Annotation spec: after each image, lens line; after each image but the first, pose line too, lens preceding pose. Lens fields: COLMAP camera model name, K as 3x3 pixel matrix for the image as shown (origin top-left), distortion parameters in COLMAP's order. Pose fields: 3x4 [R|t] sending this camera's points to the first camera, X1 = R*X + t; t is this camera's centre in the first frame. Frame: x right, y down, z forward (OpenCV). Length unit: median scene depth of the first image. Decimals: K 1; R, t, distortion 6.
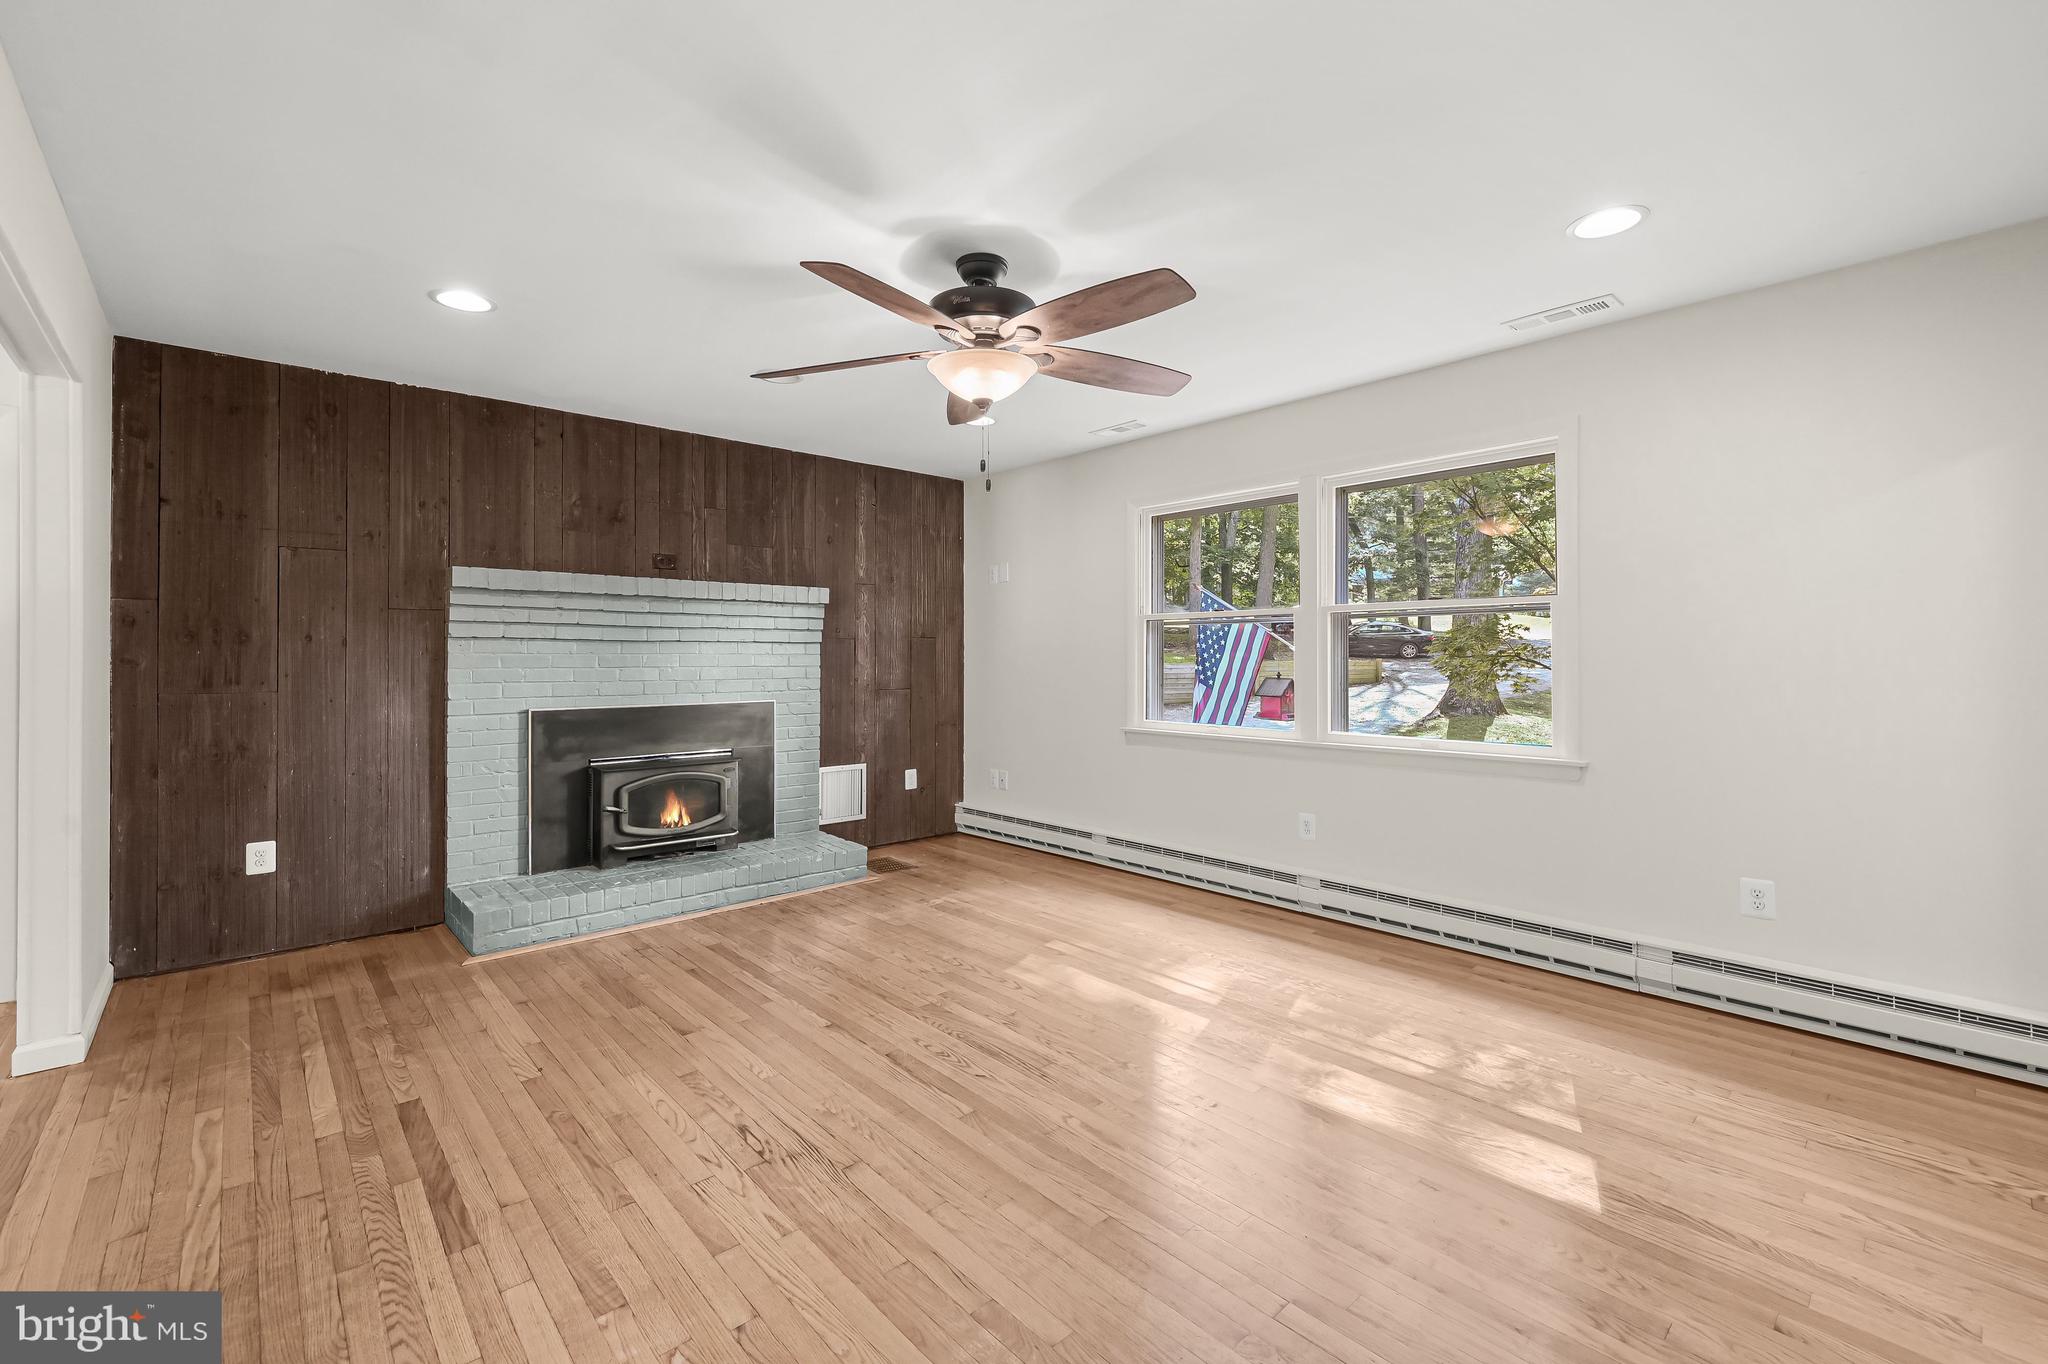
lens RADIAL K [[873.7, 0, 1031.3], [0, 873.7, 658.7], [0, 0, 1]] dist [0.001564, 0.000202]
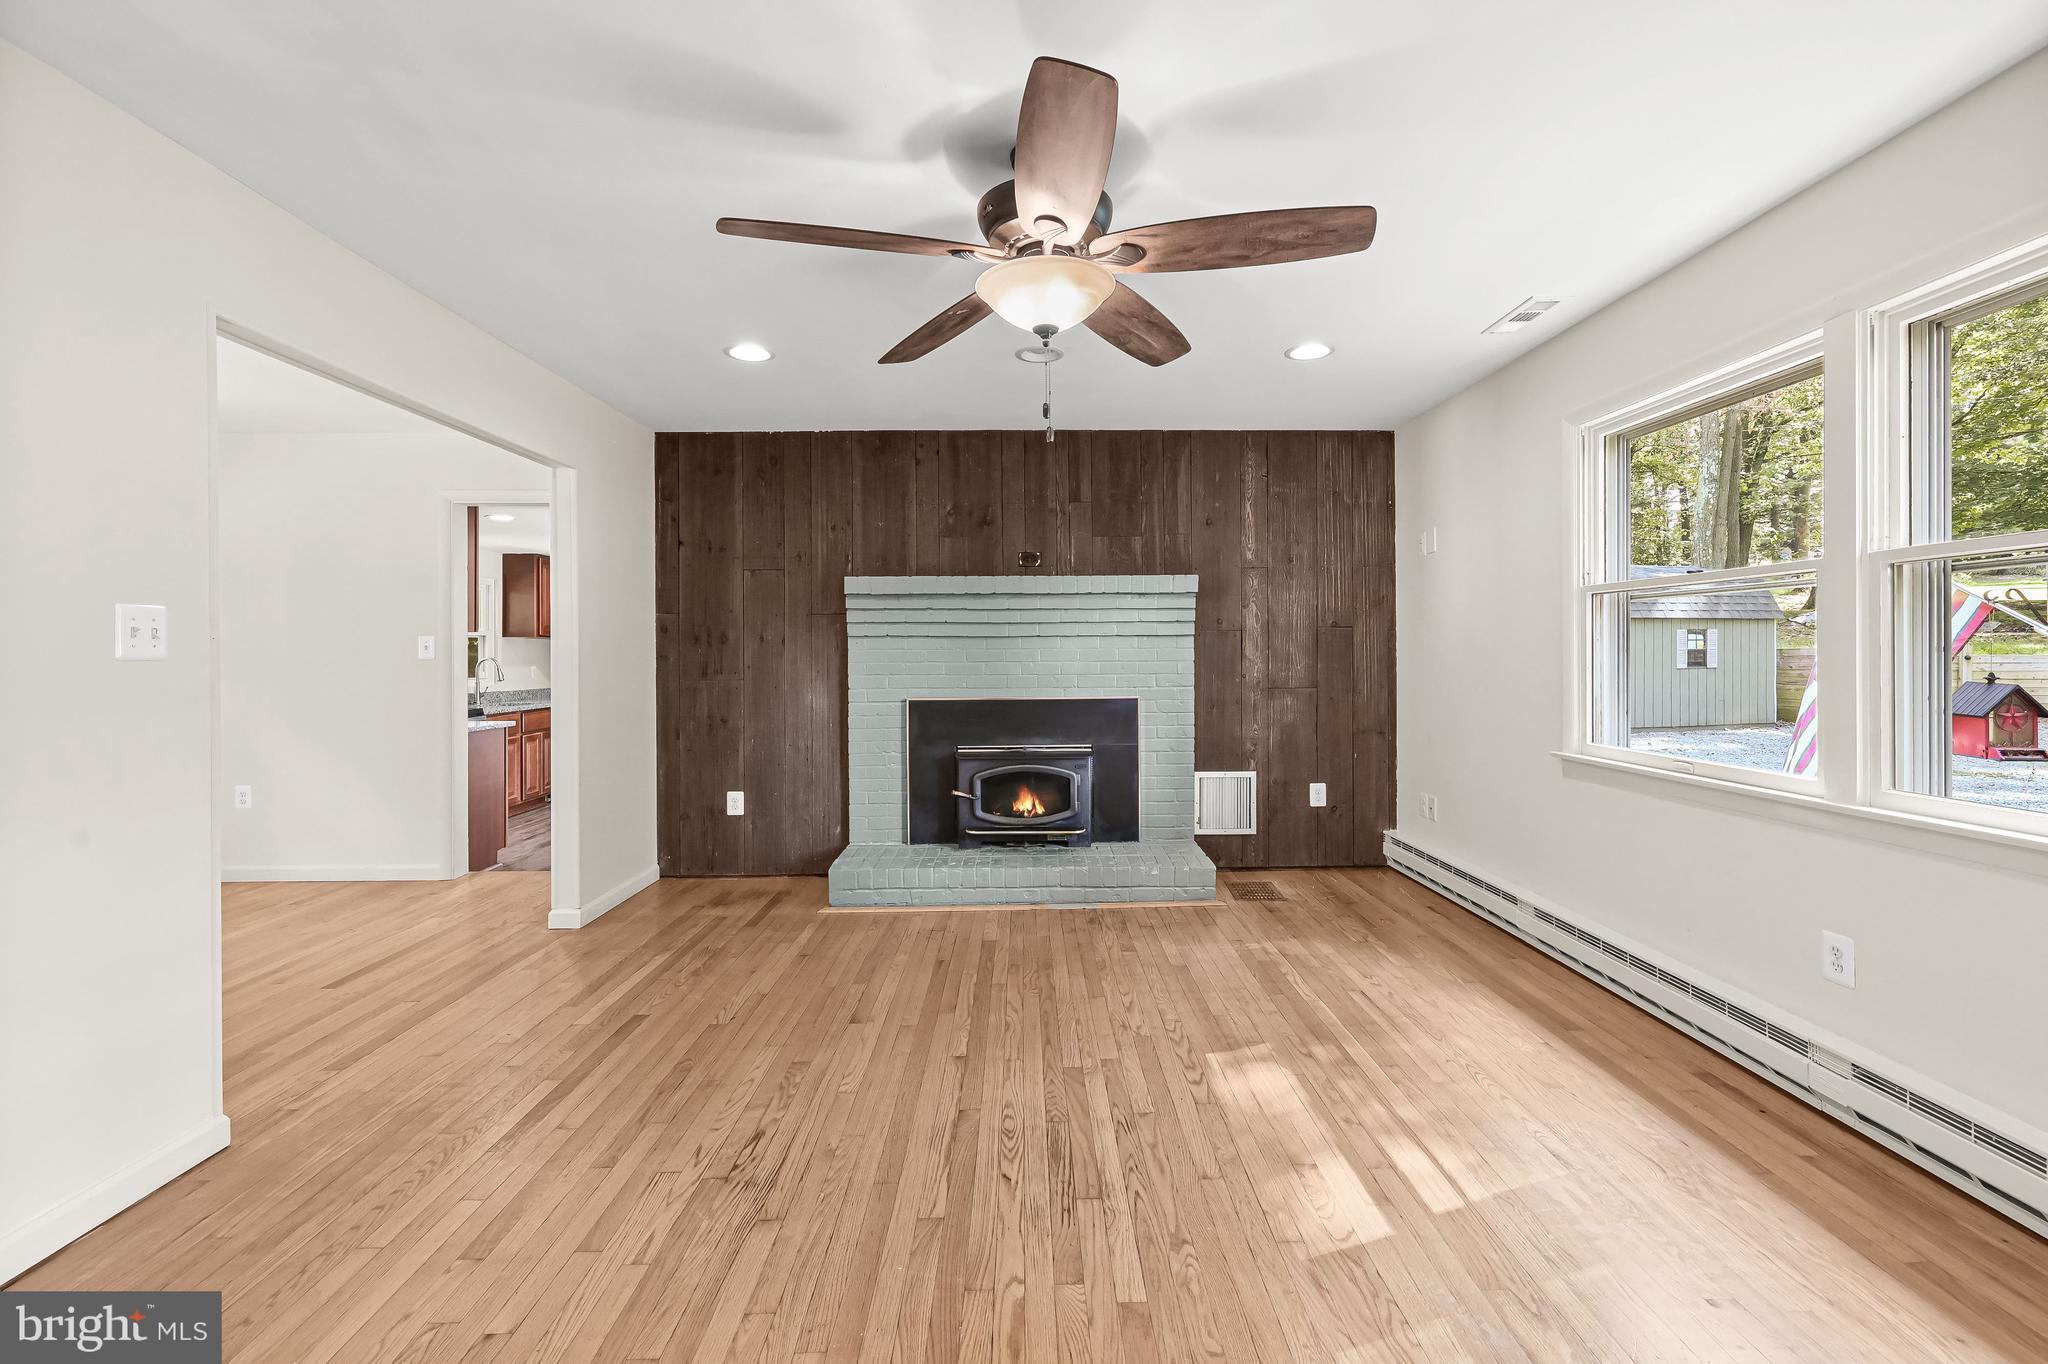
lens RADIAL K [[873.7, 0, 1031.3], [0, 873.7, 658.7], [0, 0, 1]] dist [0.001564, 0.000202]
pose [[0.749822, 0.001613, -0.661638, 0.284692], [0.004625, 0.999960, 0.007679, -0.001942], [0.661624, -0.008817, 0.749784, 0.245100]]
